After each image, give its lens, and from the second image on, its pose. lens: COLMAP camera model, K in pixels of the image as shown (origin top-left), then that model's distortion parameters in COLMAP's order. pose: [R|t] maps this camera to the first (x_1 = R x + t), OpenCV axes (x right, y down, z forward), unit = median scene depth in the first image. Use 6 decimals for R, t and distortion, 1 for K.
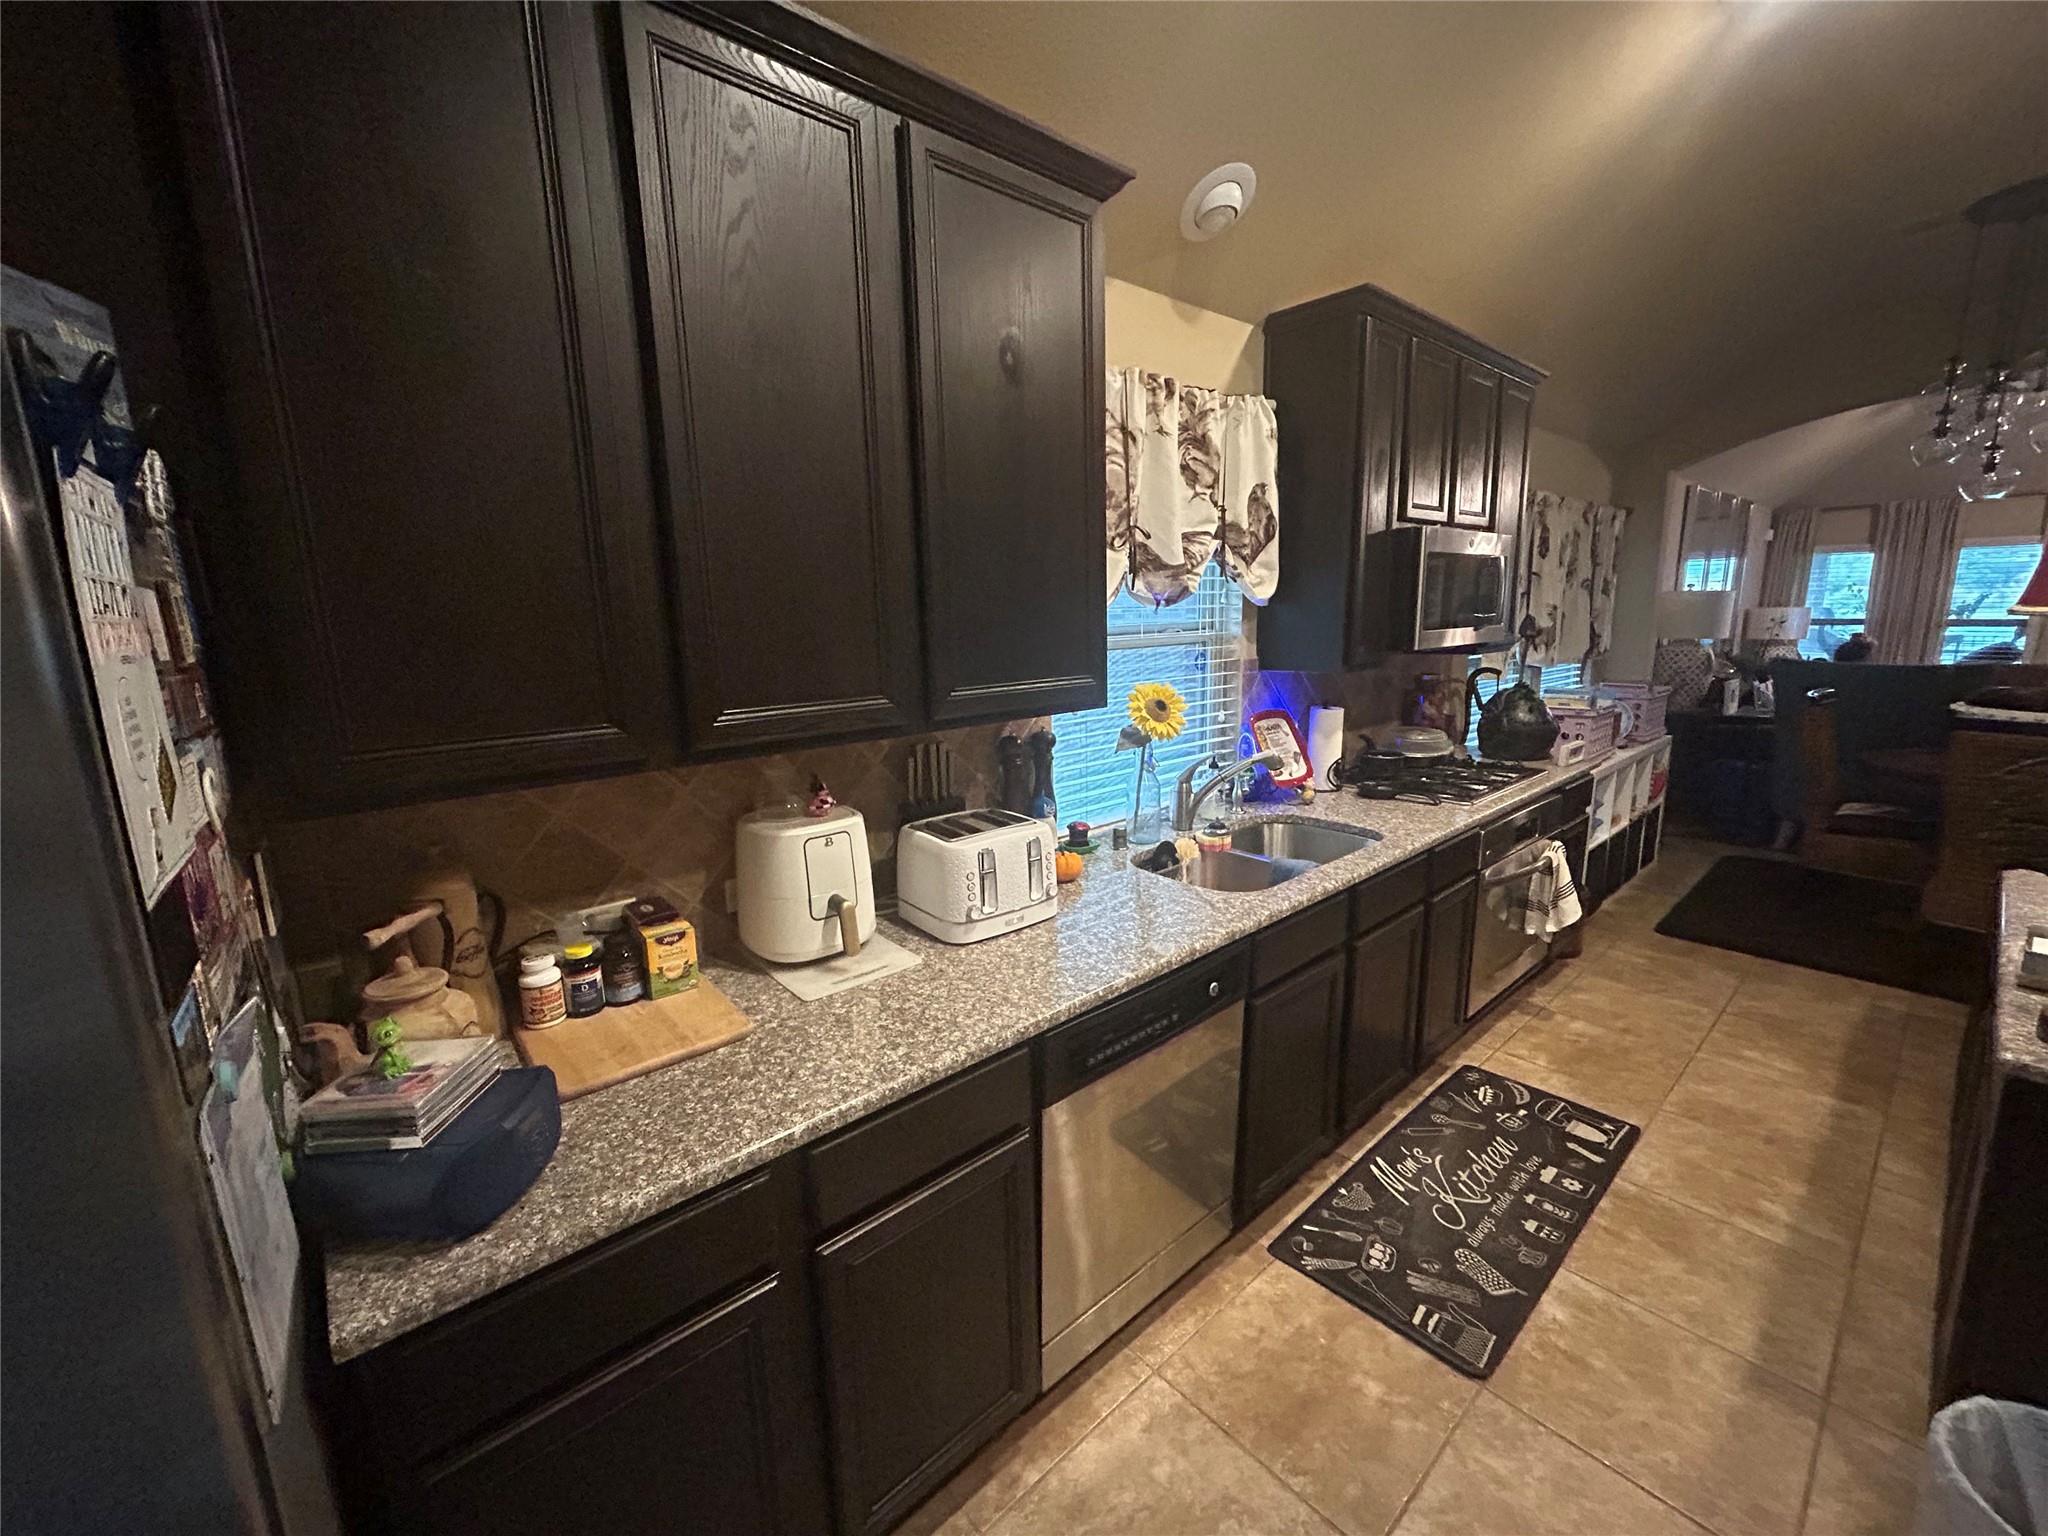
lens RADIAL K [[824.7, 0, 1017.9], [0, 824.7, 770.2], [0, 0, 1]] dist [-0.000067, 0.000039]
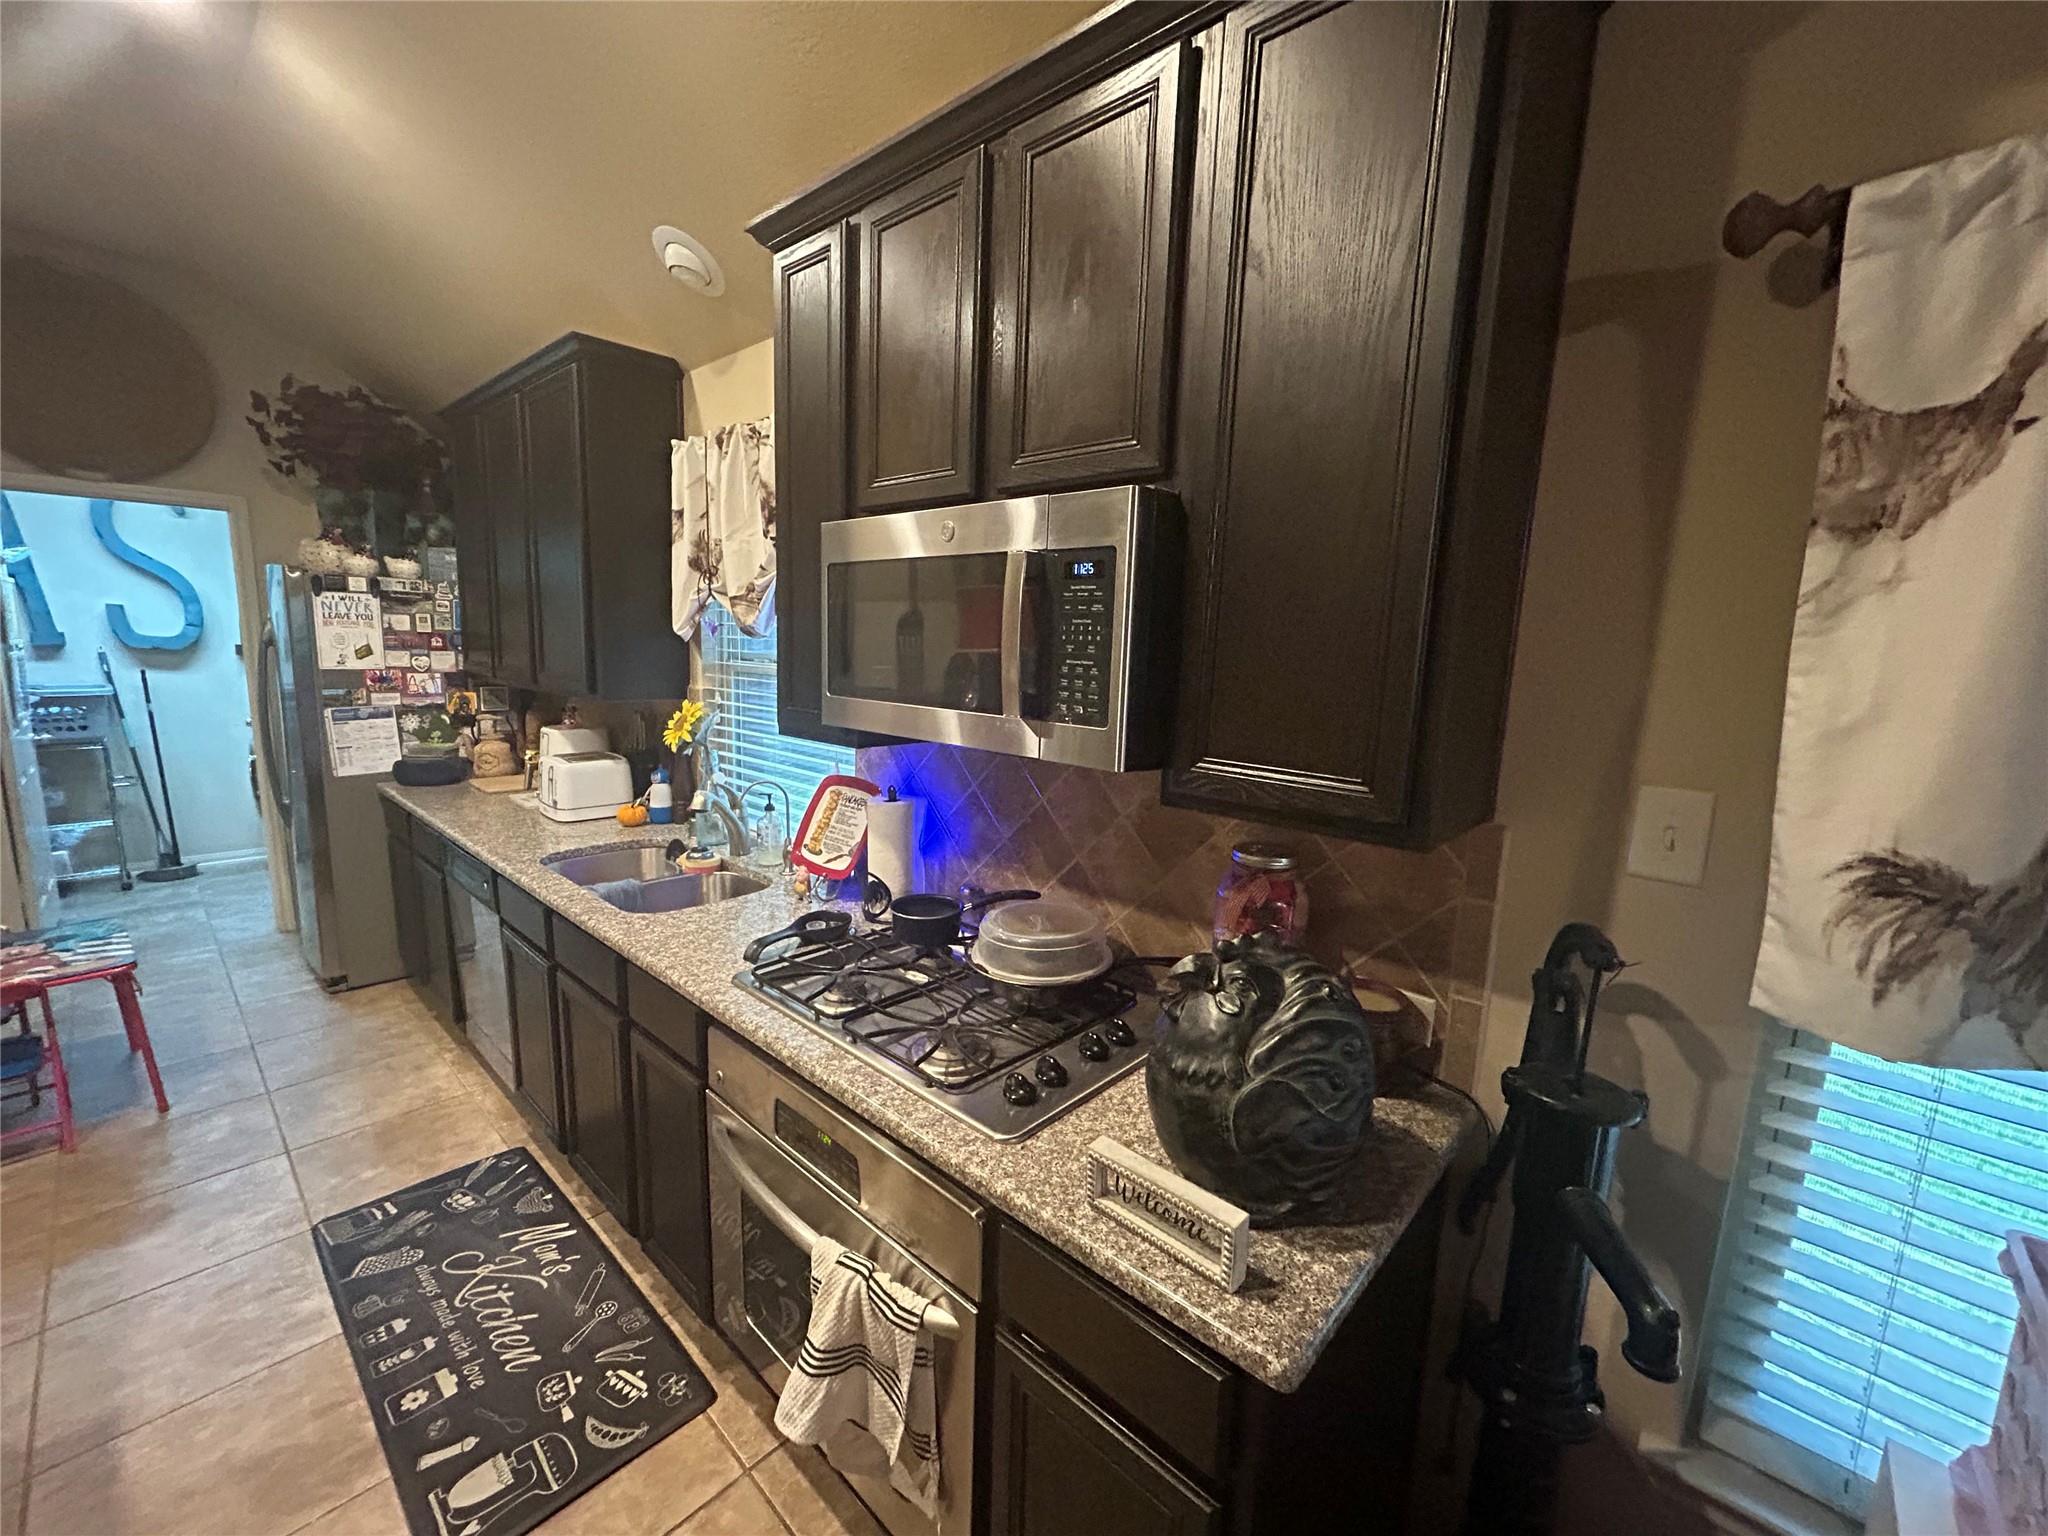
lens RADIAL K [[824.7, 0, 1018.0], [0, 824.7, 770.1], [0, 0, 1]] dist [-0.000067, 0.000039]
pose [[0.106666, 0.183369, -0.977240, 1.358630], [-0.224477, 0.961913, 0.155991, -0.295612], [0.968624, 0.202729, 0.143765, 1.303706]]
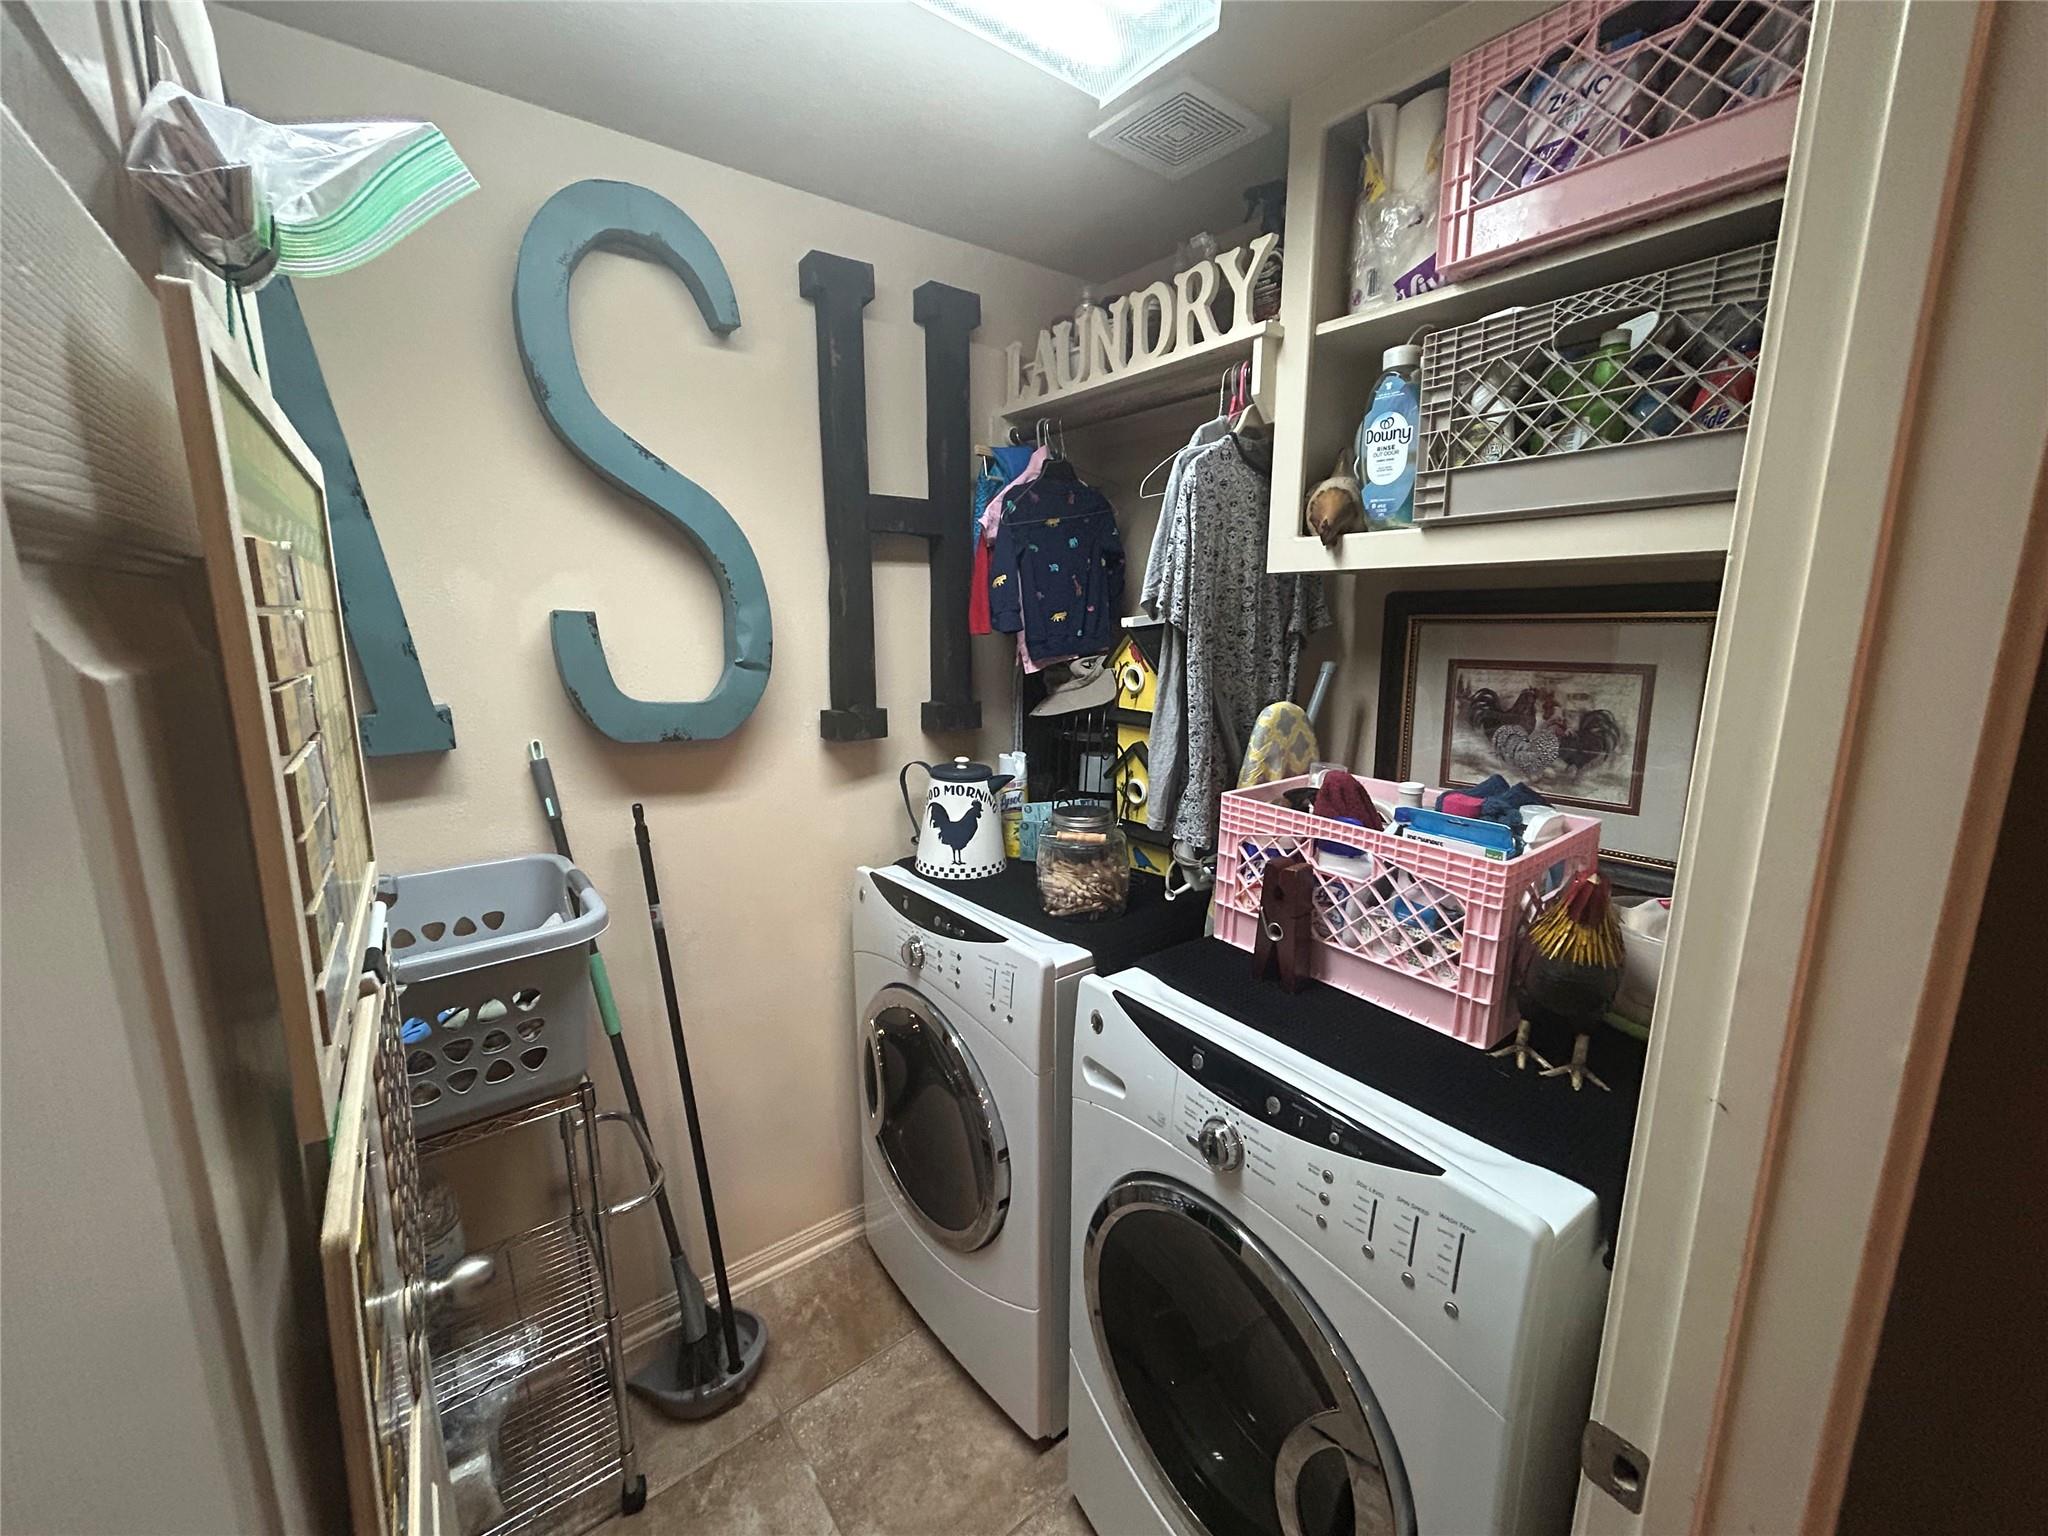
lens RADIAL K [[824.7, 0, 1030.0], [0, 824.7, 762.4], [0, 0, 1]] dist [-0.000067, 0.000039]
pose [[-0.054831, 0.212189, -0.975689, -0.380486], [-0.187393, 0.957609, 0.218788, 0.045735], [0.980753, 0.194834, -0.012744, -0.337275]]
